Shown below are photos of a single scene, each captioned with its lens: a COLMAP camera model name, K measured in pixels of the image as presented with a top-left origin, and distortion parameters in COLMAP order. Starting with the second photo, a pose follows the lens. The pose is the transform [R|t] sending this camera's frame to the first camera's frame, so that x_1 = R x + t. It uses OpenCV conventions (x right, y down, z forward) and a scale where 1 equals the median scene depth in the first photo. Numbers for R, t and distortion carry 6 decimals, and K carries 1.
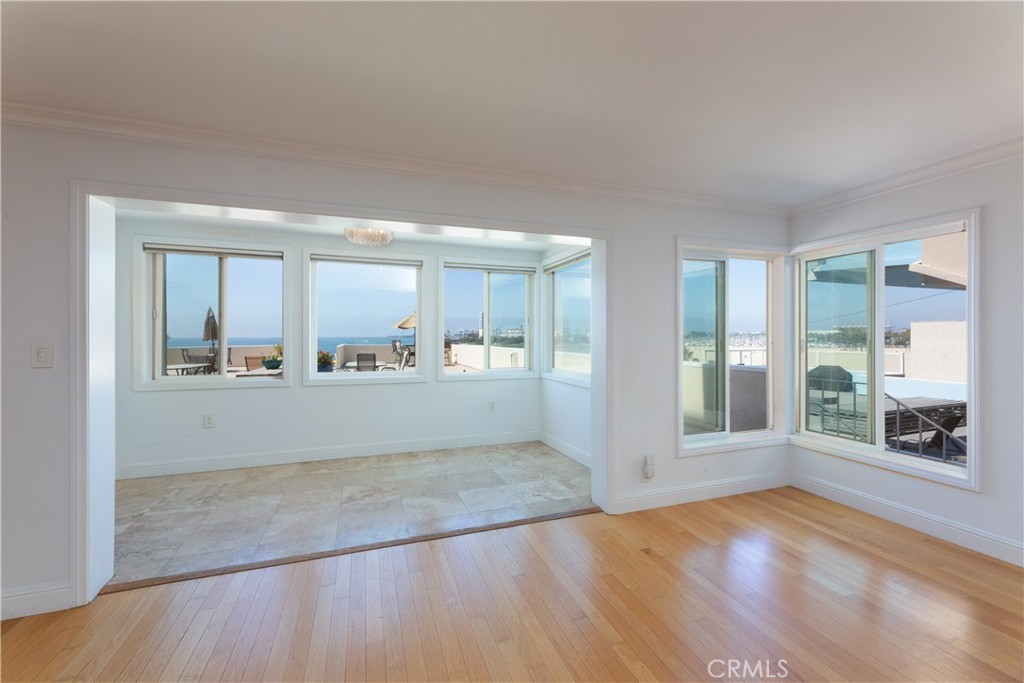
lens RADIAL K [[431.0, 0, 511.0], [0, 431.0, 334.6], [0, 0, 1]] dist [0.000753, -0.000046]
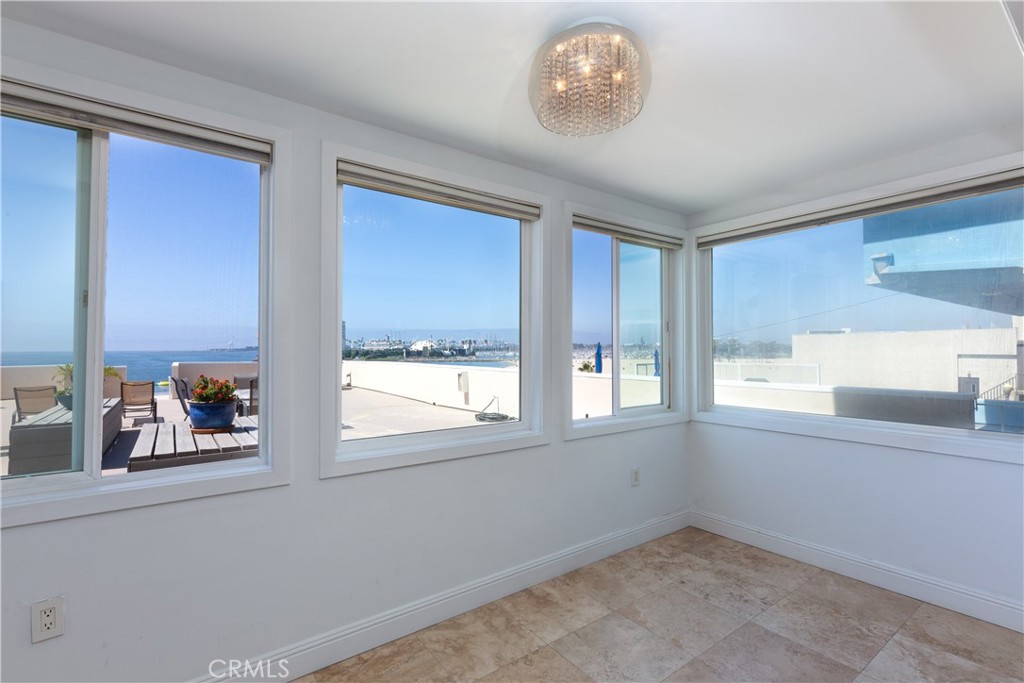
lens RADIAL K [[477.7, 0, 512.0], [0, 477.7, 341.5], [0, 0, 1]] dist [0.000130, -0.000581]
pose [[0.956464, 0.001187, 0.291848, -0.389895], [0.002025, 0.999941, -0.010702, -0.004830], [-0.291844, 0.010827, 0.956405, 0.456551]]
